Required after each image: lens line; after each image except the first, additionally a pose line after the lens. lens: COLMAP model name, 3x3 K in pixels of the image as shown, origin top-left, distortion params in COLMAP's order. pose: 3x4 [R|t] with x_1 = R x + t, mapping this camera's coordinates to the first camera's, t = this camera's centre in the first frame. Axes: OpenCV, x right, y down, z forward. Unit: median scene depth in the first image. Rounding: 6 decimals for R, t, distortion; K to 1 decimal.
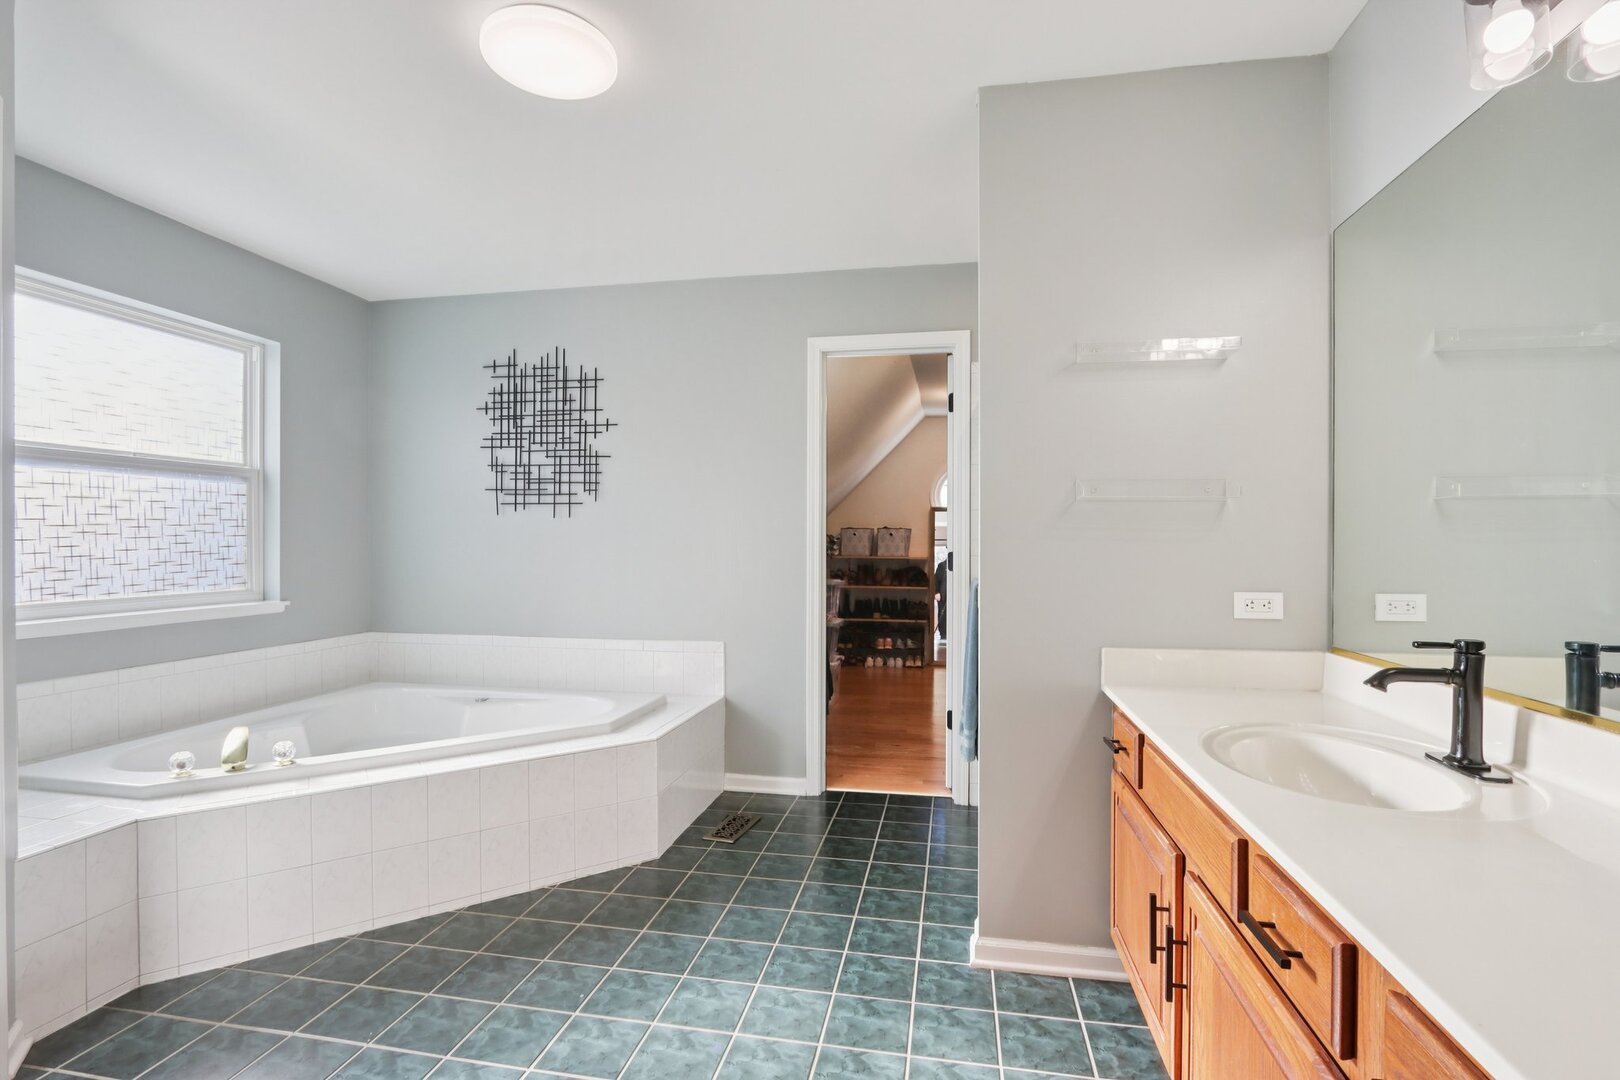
lens RADIAL K [[762.1, 0, 810.0], [0, 762.1, 540.0], [0, 0, 1]] dist [-0.000041, -0.000004]
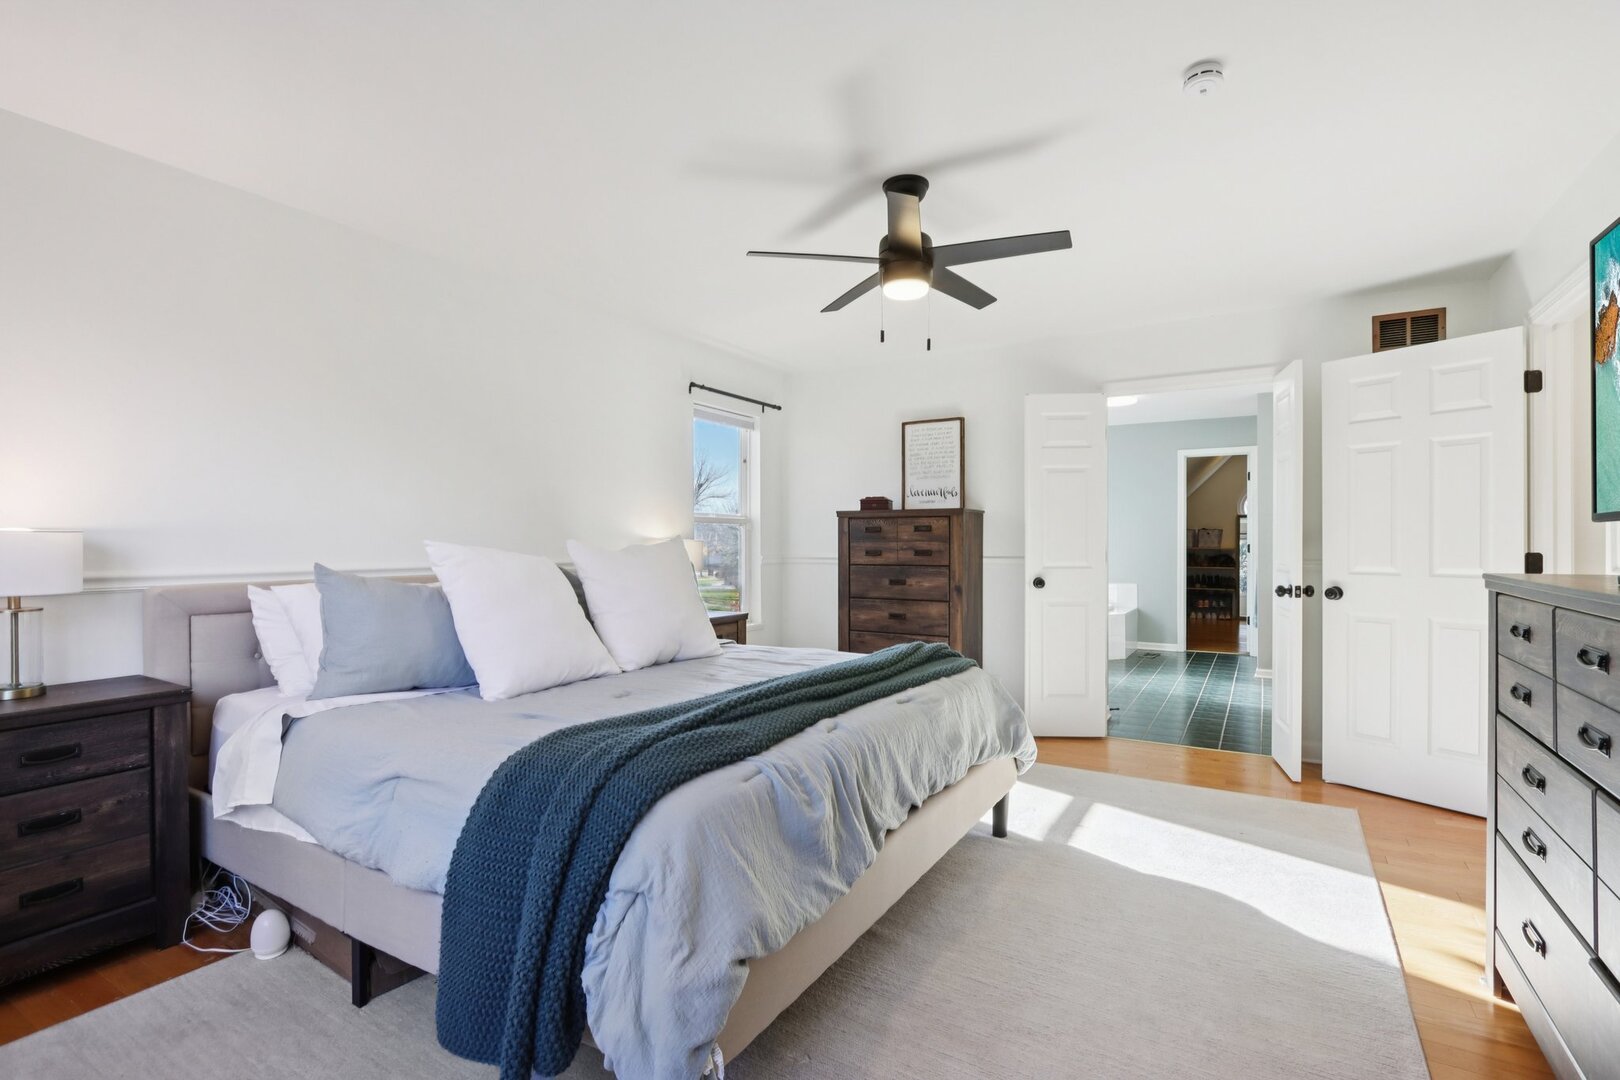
lens RADIAL K [[771.4, 0, 810.0], [0, 771.4, 540.0], [0, 0, 1]] dist [-0.000353, -0.000037]
pose [[0.940669, -0.005357, -0.339282, -0.122369], [0.009183, 0.999911, 0.009673, -0.016057], [0.339200, -0.012215, 0.940635, -0.746541]]
